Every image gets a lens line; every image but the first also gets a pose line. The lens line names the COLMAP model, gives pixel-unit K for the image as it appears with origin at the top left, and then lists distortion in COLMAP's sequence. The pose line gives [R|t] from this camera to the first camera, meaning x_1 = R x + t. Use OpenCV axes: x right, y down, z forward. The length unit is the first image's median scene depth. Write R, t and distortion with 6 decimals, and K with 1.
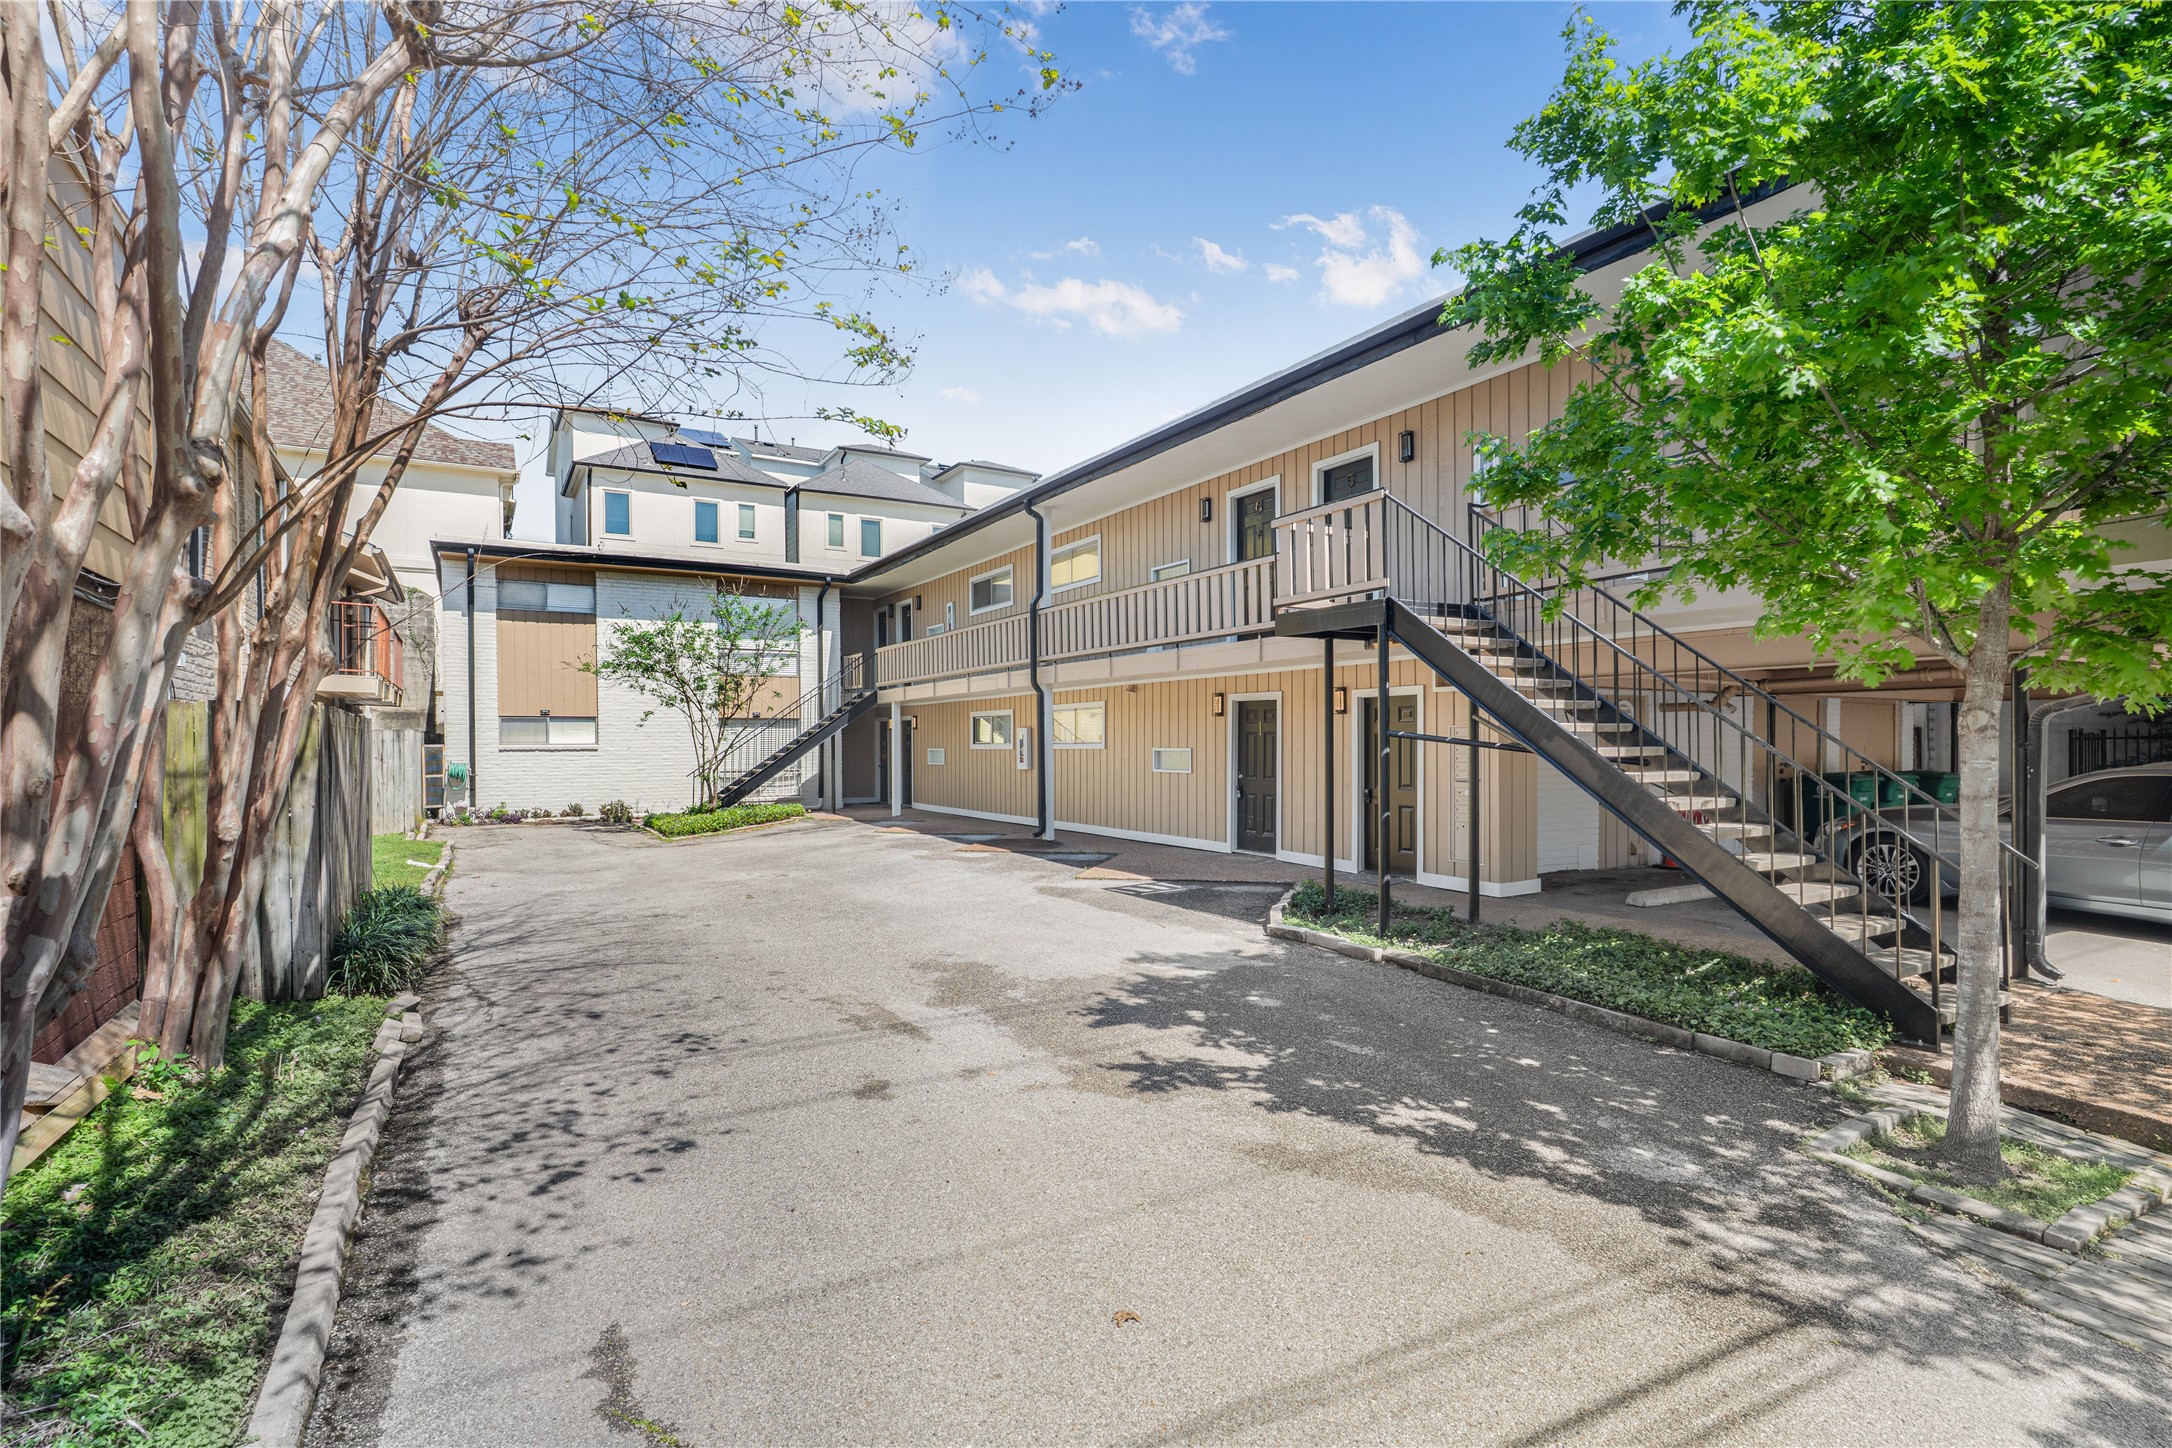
lens RADIAL K [[1075.8, 0, 1098.7], [0, 1075.8, 733.5], [0, 0, 1]] dist [-0.011366, 0.000555]
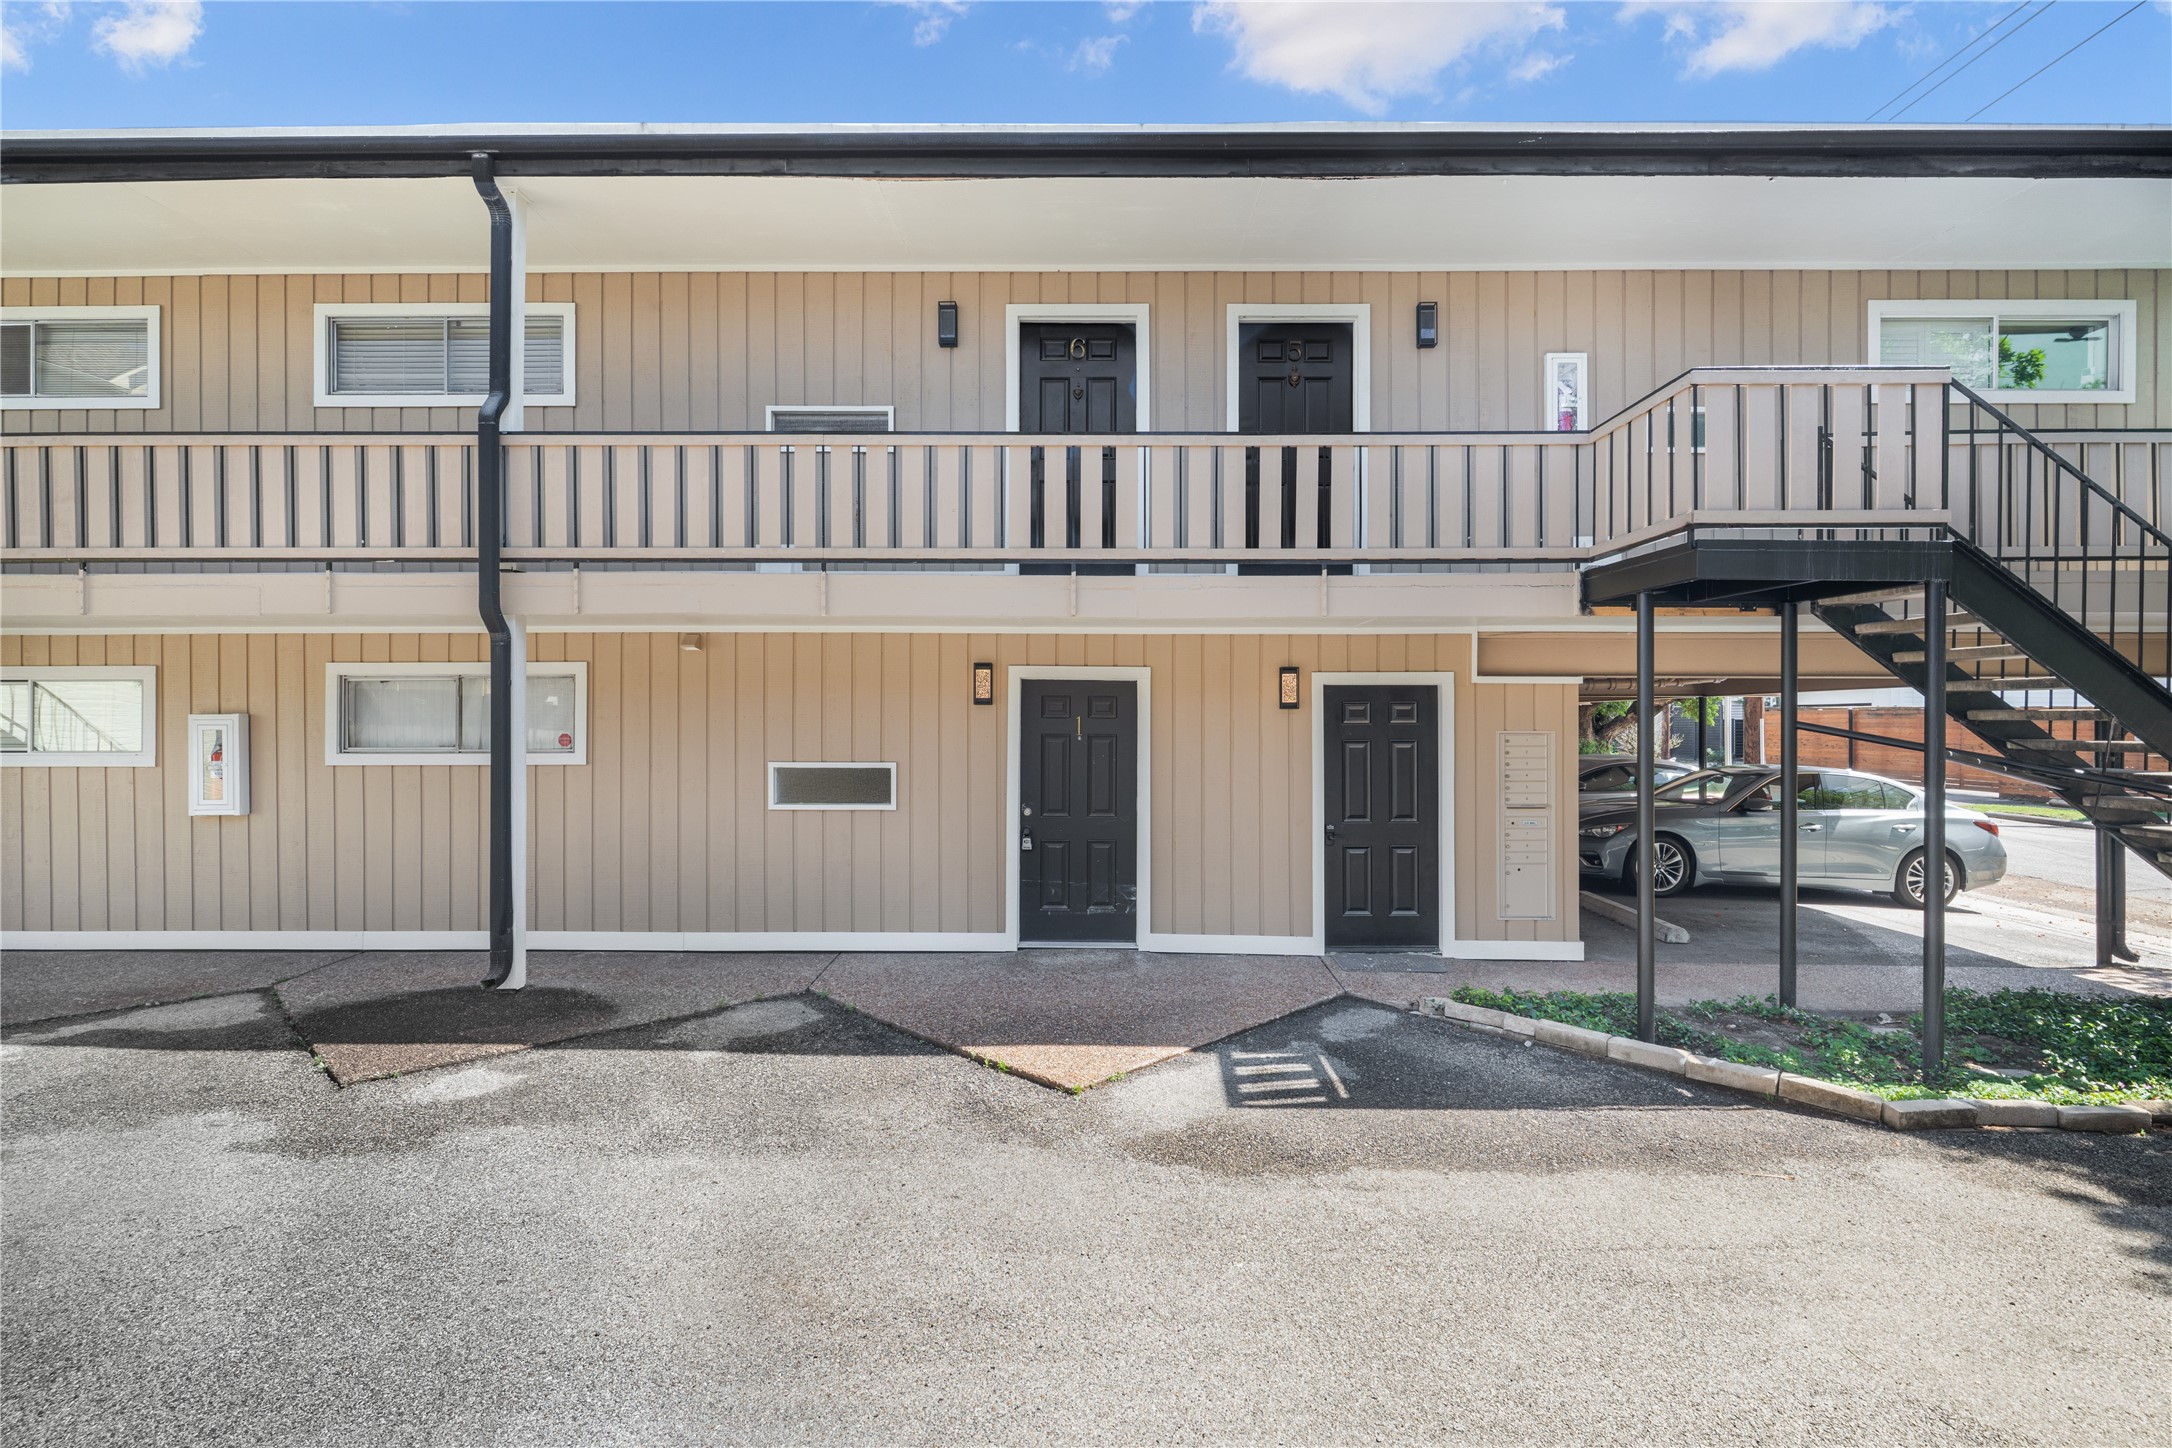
lens RADIAL K [[1075.8, 0, 1085.2], [0, 1075.8, 742.4], [0, 0, 1]] dist [-0.011366, 0.000555]
pose [[0.511910, 0.004470, 0.859028, -0.252877], [-0.013194, 0.999909, 0.002659, 0.000702], [-0.858938, -0.012696, 0.511922, 0.506508]]
